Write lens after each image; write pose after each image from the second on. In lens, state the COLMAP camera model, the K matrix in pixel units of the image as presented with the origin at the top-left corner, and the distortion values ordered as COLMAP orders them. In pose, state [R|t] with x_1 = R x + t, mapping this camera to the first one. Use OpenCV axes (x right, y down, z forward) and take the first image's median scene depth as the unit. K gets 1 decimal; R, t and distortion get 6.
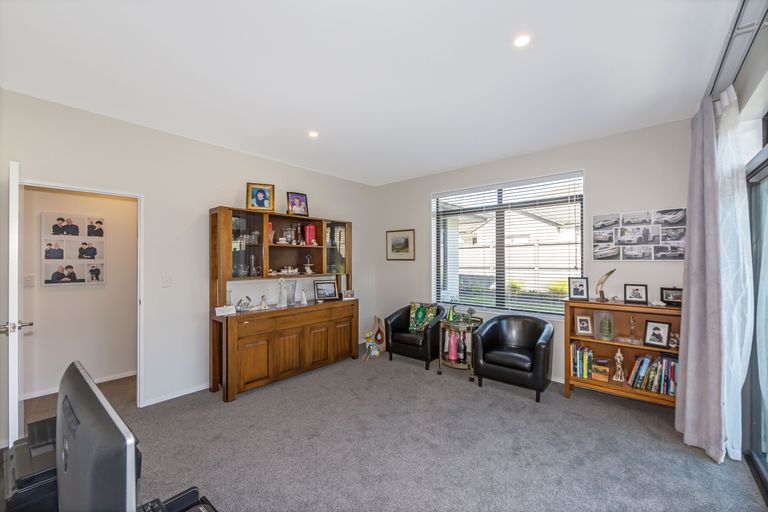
lens RADIAL K [[306.5, 0, 390.9], [0, 306.5, 259.9], [0, 0, 1]] dist [-0.000788, 0.000055]
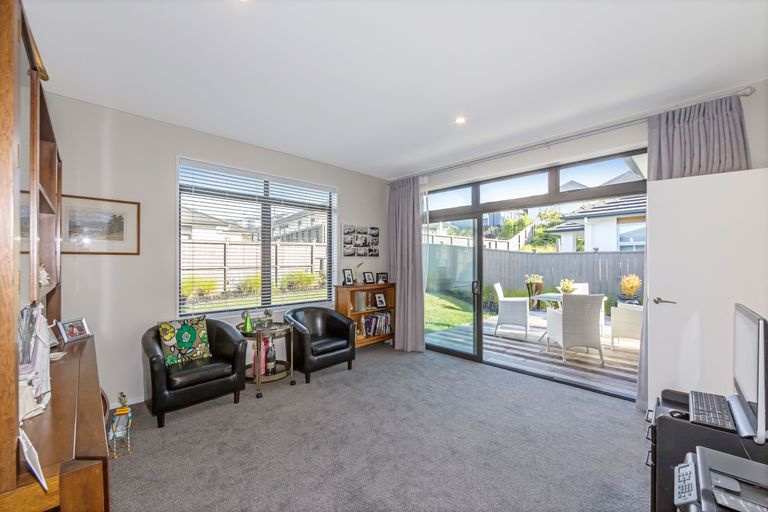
lens RADIAL K [[306.5, 0, 390.9], [0, 306.5, 259.9], [0, 0, 1]] dist [-0.000788, 0.000055]
pose [[0.085118, -0.000567, 0.996371, -0.741957], [-0.004272, 0.999990, 0.000934, 0.013907], [-0.996362, -0.004336, 0.085115, 0.717420]]
